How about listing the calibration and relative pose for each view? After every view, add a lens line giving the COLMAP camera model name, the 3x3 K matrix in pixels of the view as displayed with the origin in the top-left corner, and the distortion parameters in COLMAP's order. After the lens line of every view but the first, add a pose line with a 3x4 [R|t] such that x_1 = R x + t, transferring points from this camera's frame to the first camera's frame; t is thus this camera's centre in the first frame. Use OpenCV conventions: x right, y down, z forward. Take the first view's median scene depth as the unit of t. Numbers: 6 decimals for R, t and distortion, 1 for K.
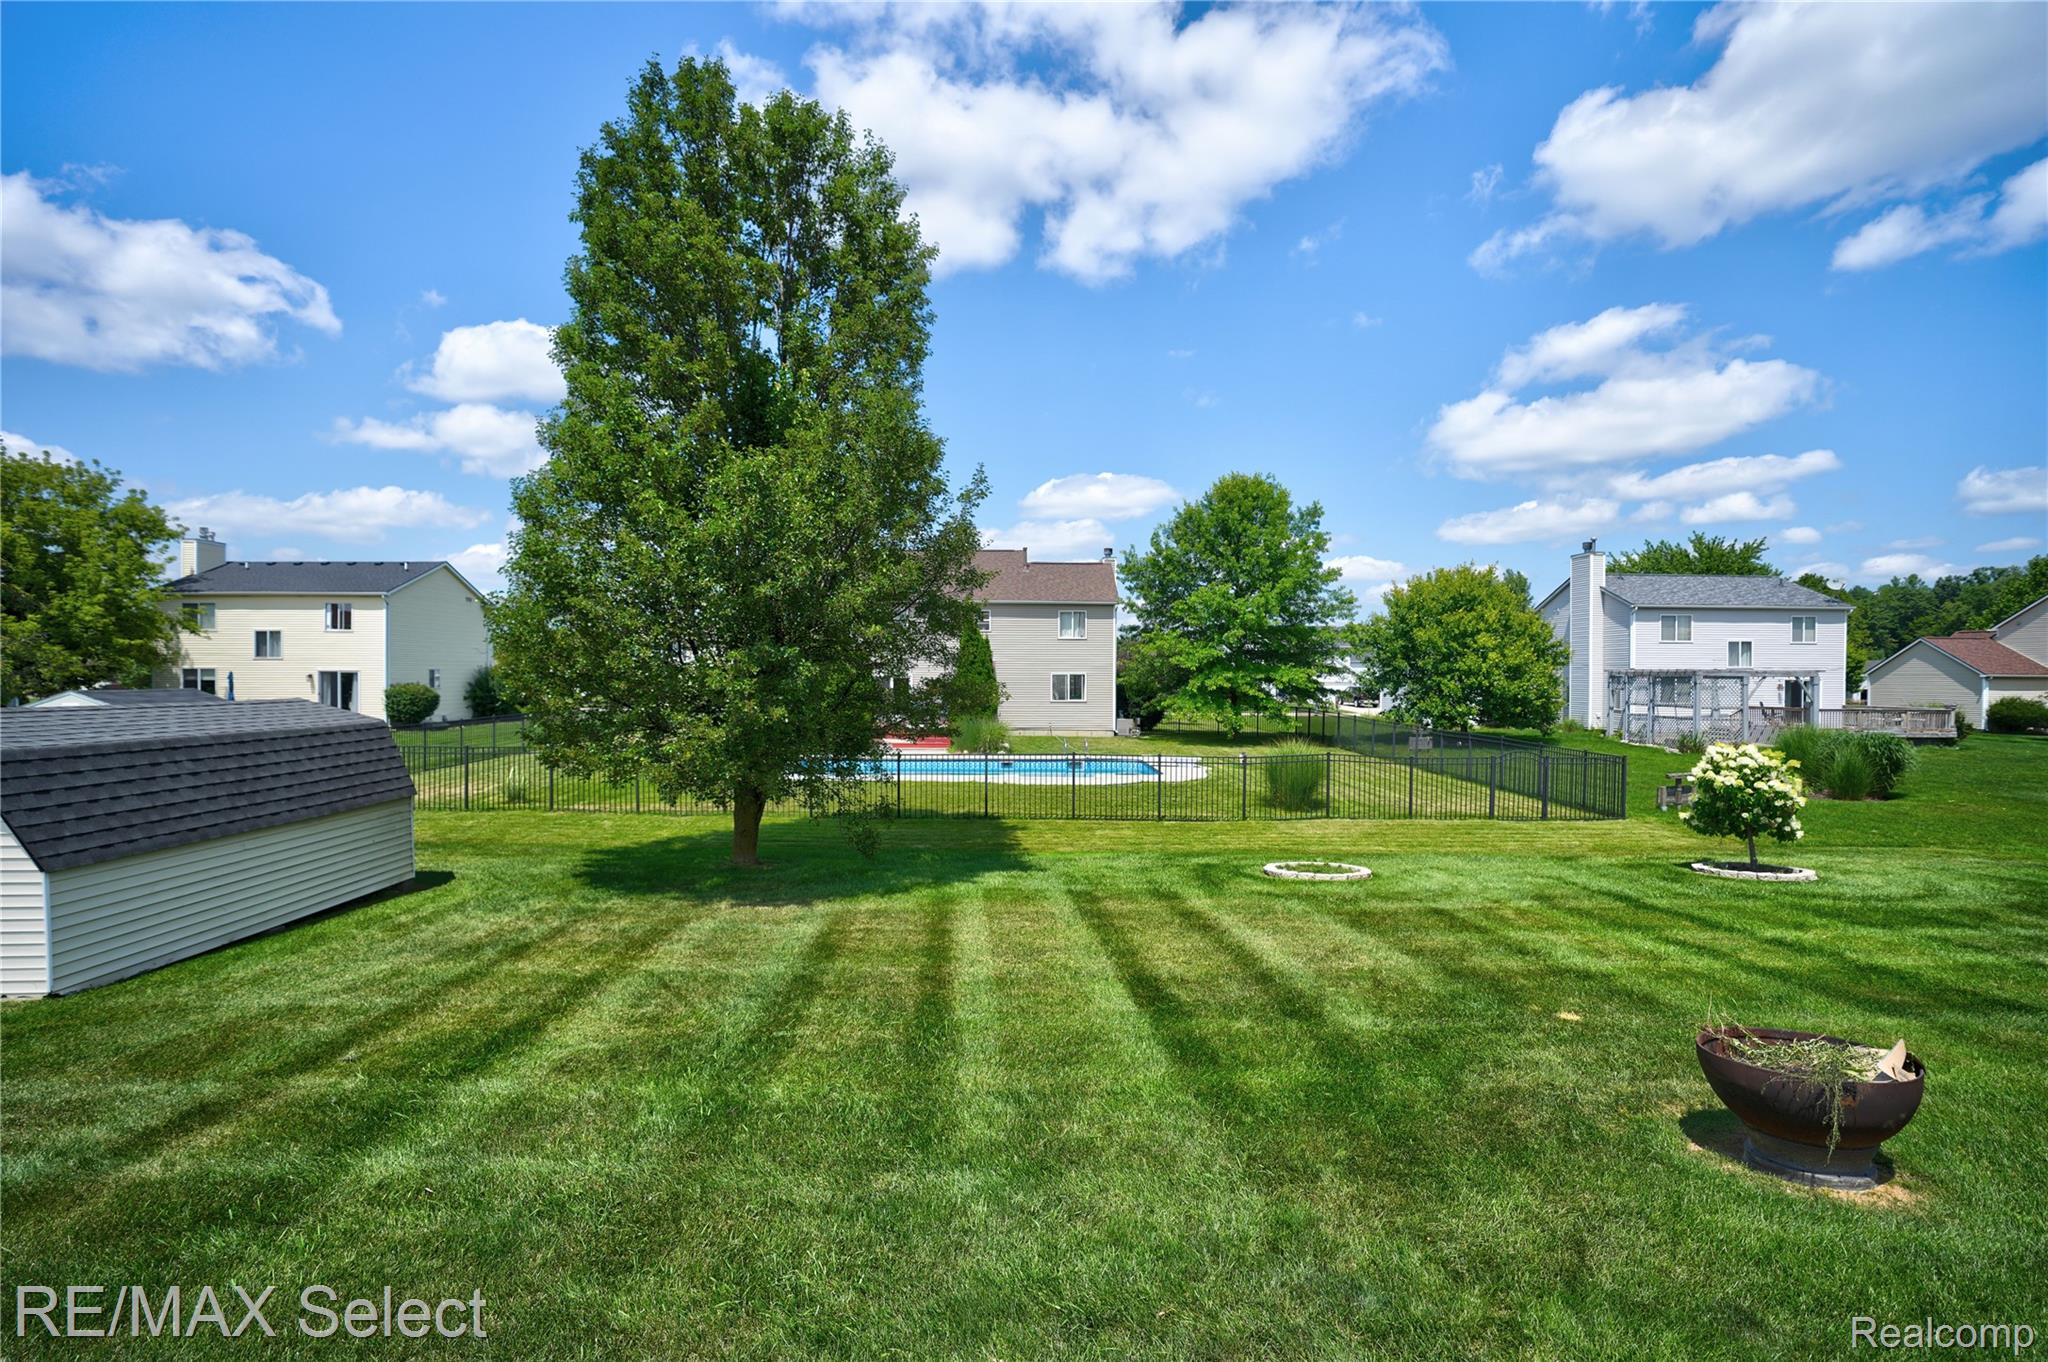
lens RADIAL K [[938.1, 0, 1040.4], [0, 938.1, 683.1], [0, 0, 1]] dist [-0.070456, 0.025919]
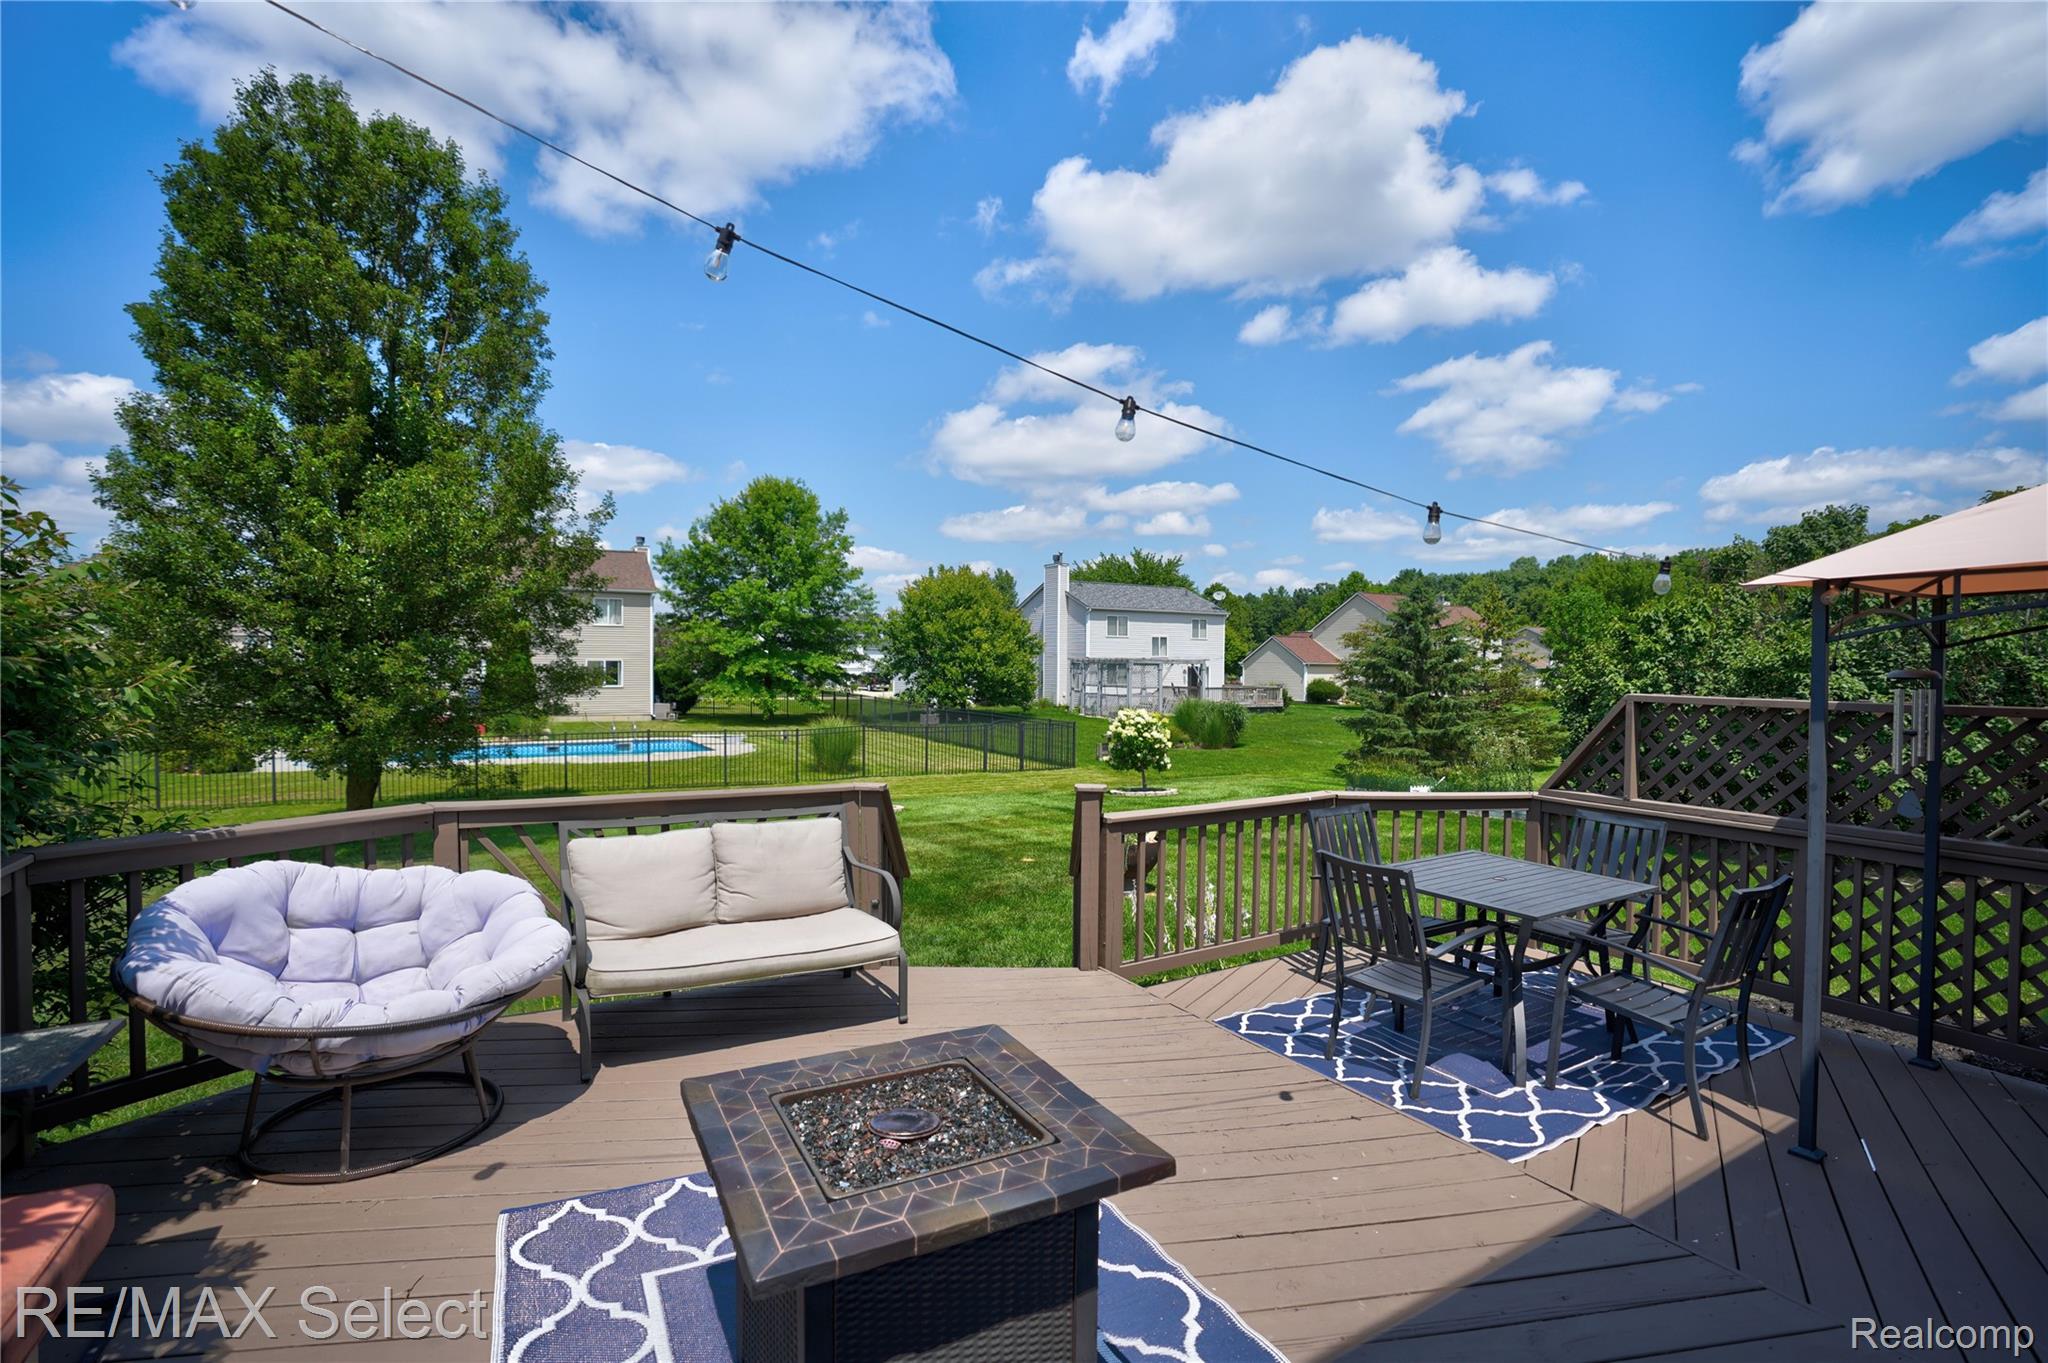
lens RADIAL K [[938.1, 0, 1040.4], [0, 938.1, 683.6], [0, 0, 1]] dist [-0.070456, 0.025919]
pose [[0.870787, -0.008441, 0.491588, -0.051167], [0.000751, 0.999874, 0.015839, 0.000056], [-0.491660, -0.013424, 0.870684, -0.104723]]
